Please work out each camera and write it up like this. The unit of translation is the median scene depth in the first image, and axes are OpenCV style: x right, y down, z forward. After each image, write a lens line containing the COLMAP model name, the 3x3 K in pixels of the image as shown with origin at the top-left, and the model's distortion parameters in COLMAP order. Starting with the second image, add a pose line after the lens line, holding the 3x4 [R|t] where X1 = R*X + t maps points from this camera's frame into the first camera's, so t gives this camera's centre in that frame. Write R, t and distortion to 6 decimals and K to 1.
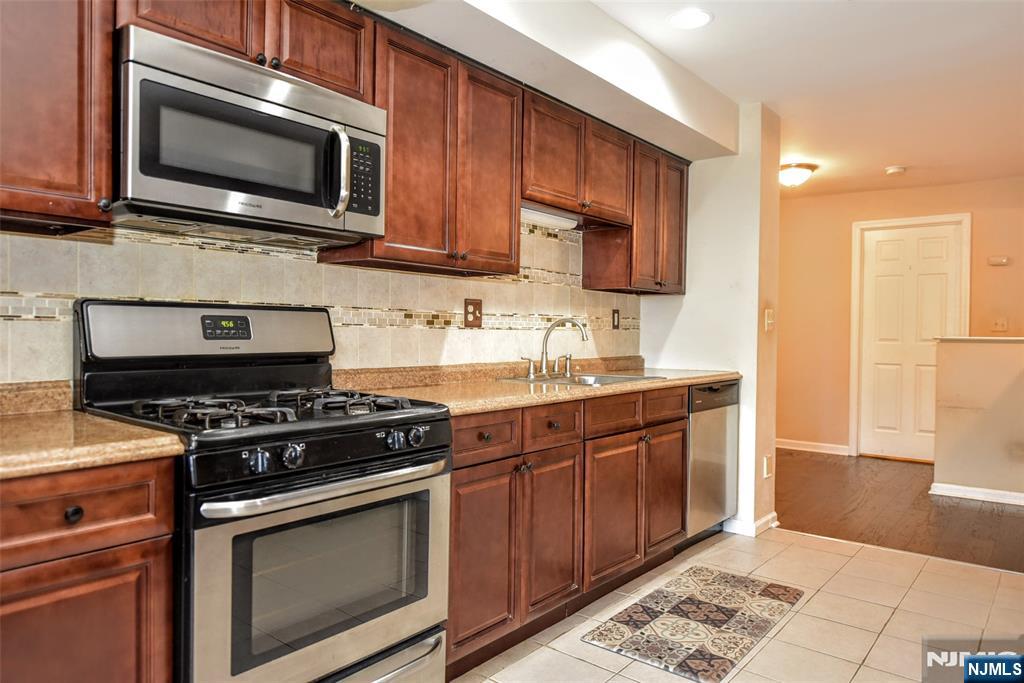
lens RADIAL K [[696.1, 0, 512.6], [0, 696.1, 342.1], [0, 0, 1]] dist [0.015807, -0.004405]
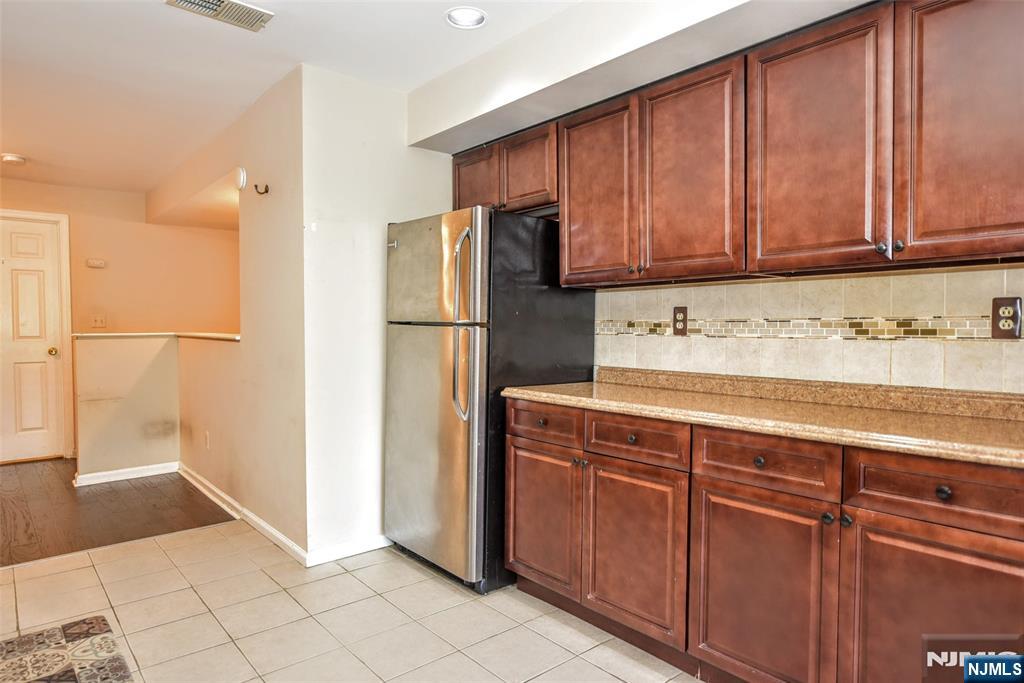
lens RADIAL K [[627.7, 0, 513.1], [0, 627.7, 334.2], [0, 0, 1]] dist [0.006870, 0.001977]
pose [[0.197808, -0.029417, 0.979799, -0.279053], [0.030483, 0.999251, 0.023847, -0.014693], [-0.979767, 0.025150, 0.198556, 0.303736]]
